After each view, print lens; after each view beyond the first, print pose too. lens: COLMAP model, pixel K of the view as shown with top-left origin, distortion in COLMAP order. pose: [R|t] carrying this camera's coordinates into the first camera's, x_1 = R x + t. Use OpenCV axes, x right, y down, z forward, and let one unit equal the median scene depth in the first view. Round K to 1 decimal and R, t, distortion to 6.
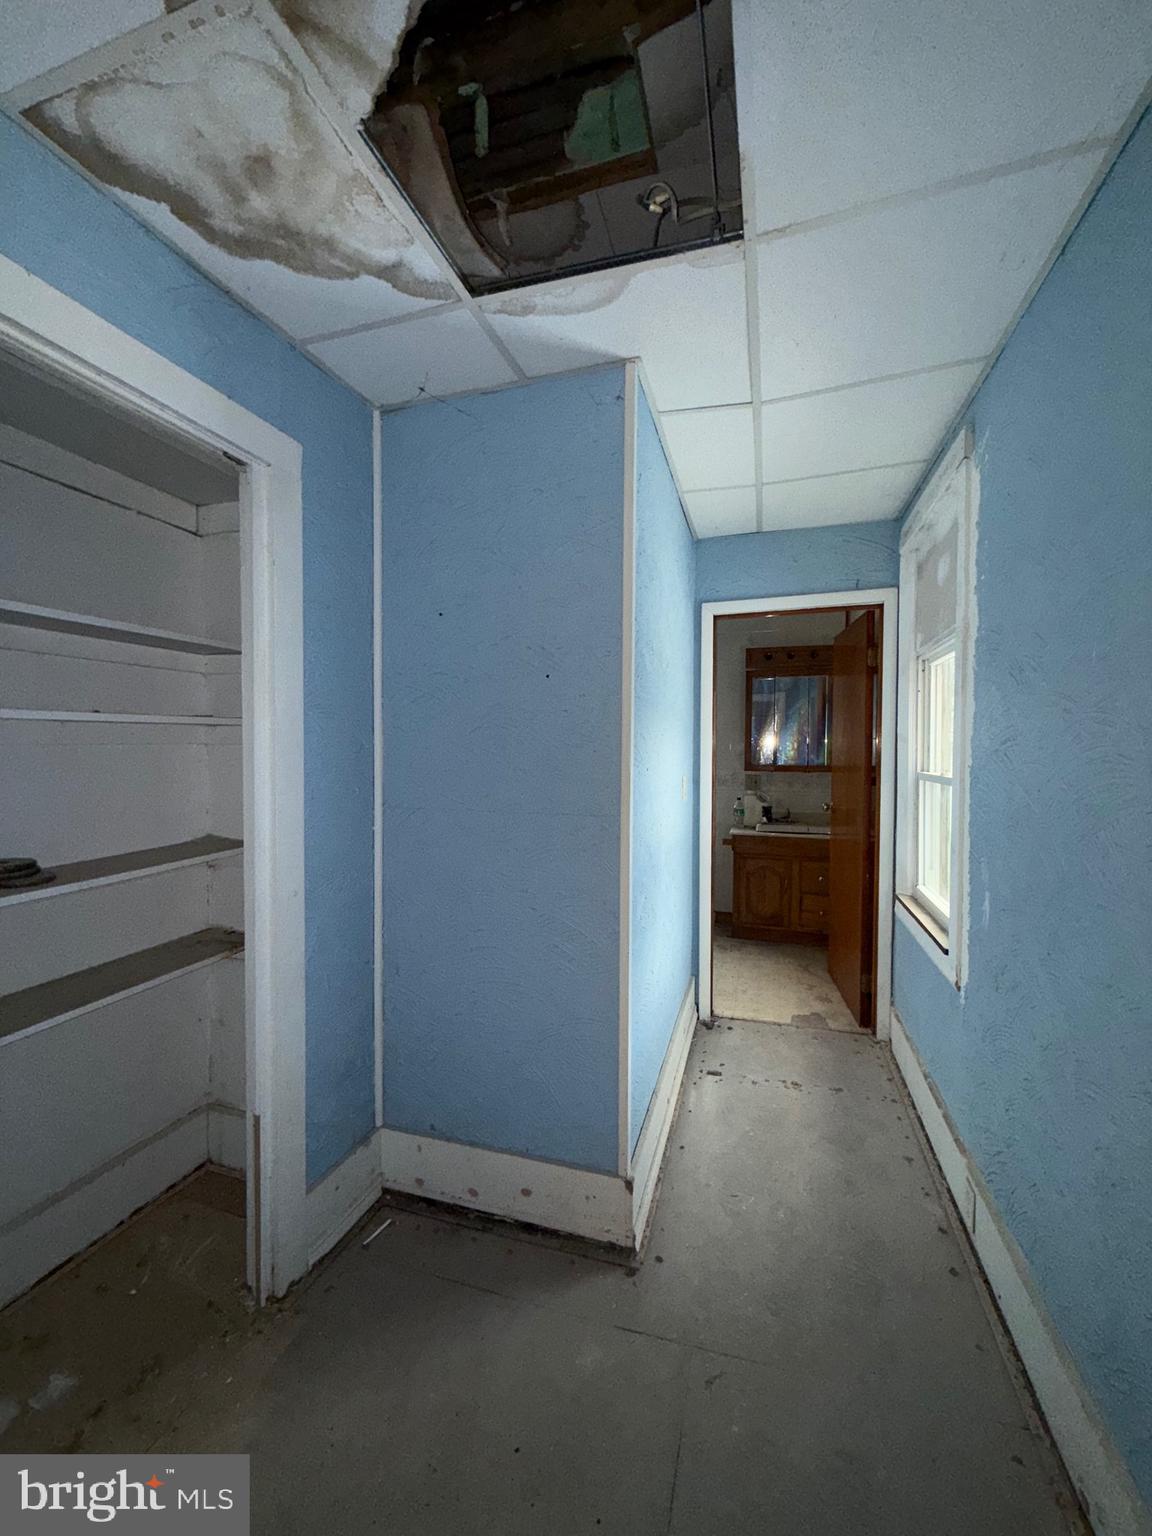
lens RADIAL K [[606.7, 0, 580.0], [0, 606.7, 764.2], [0, 0, 1]] dist [0.001689, 0.000312]
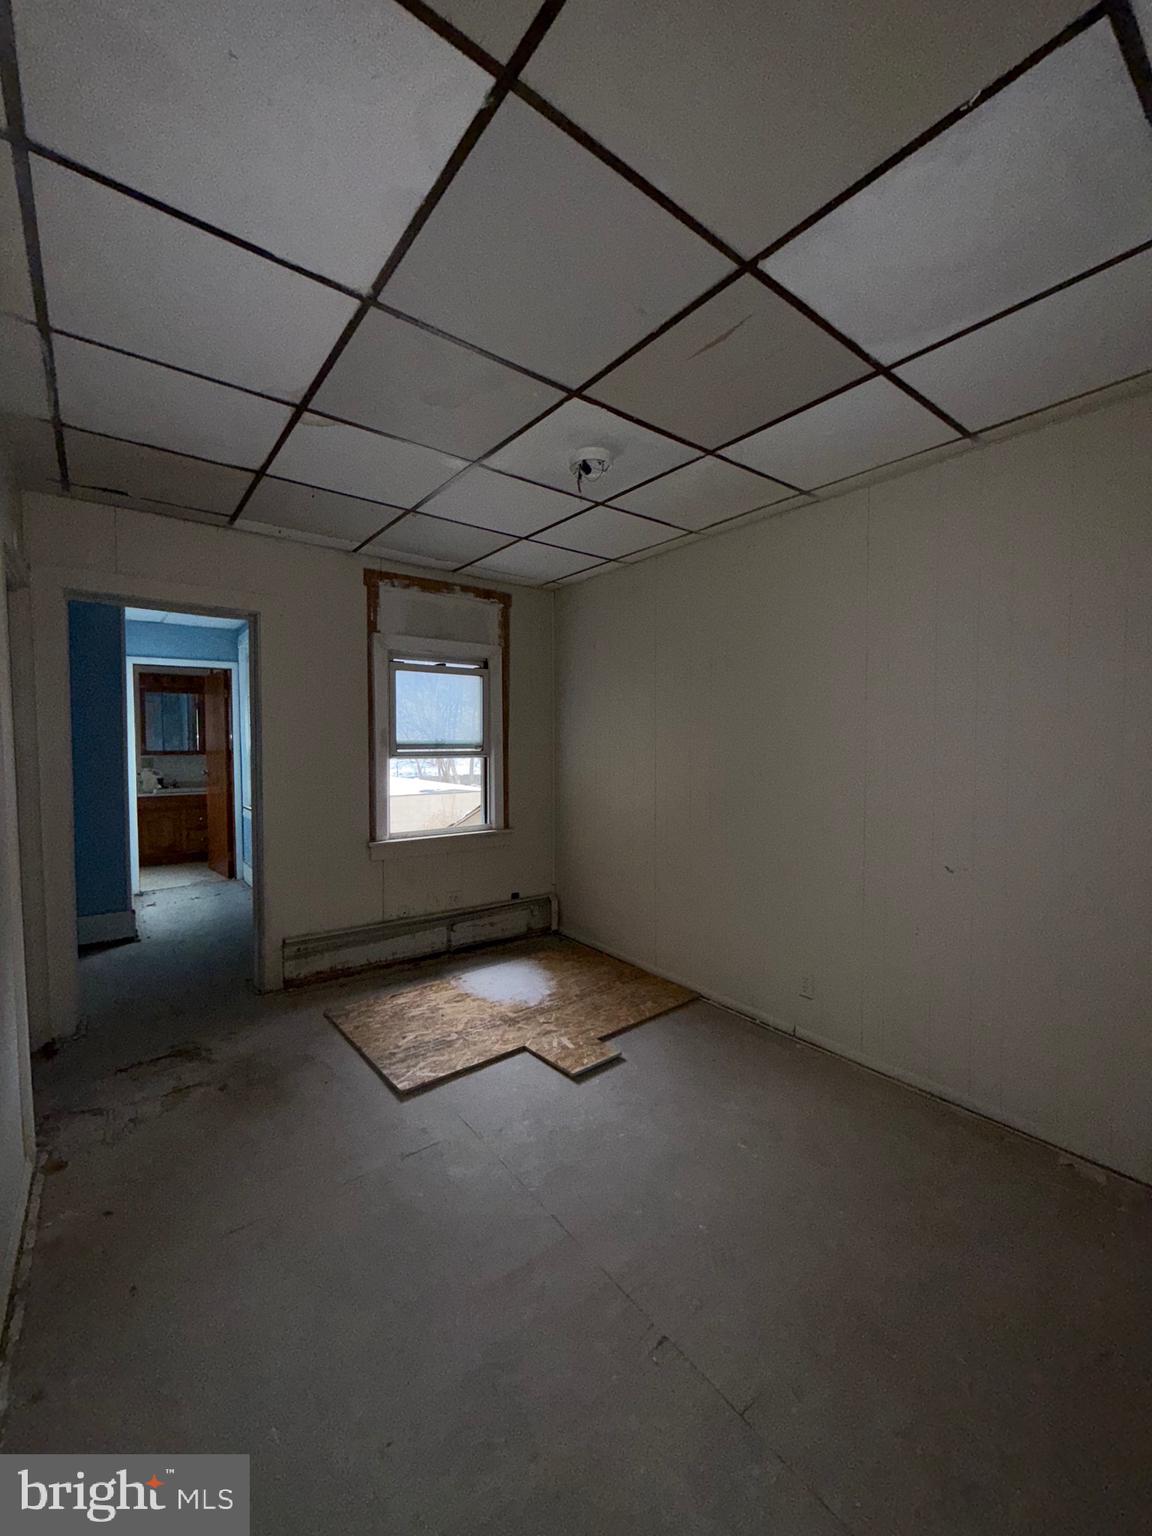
lens RADIAL K [[606.7, 0, 580.0], [0, 606.7, 764.2], [0, 0, 1]] dist [0.001689, 0.000312]
pose [[0.572685, -0.037755, 0.818906, -0.427344], [0.026930, 0.999266, 0.027237, 0.027732], [-0.819333, 0.006455, 0.573282, -0.940706]]
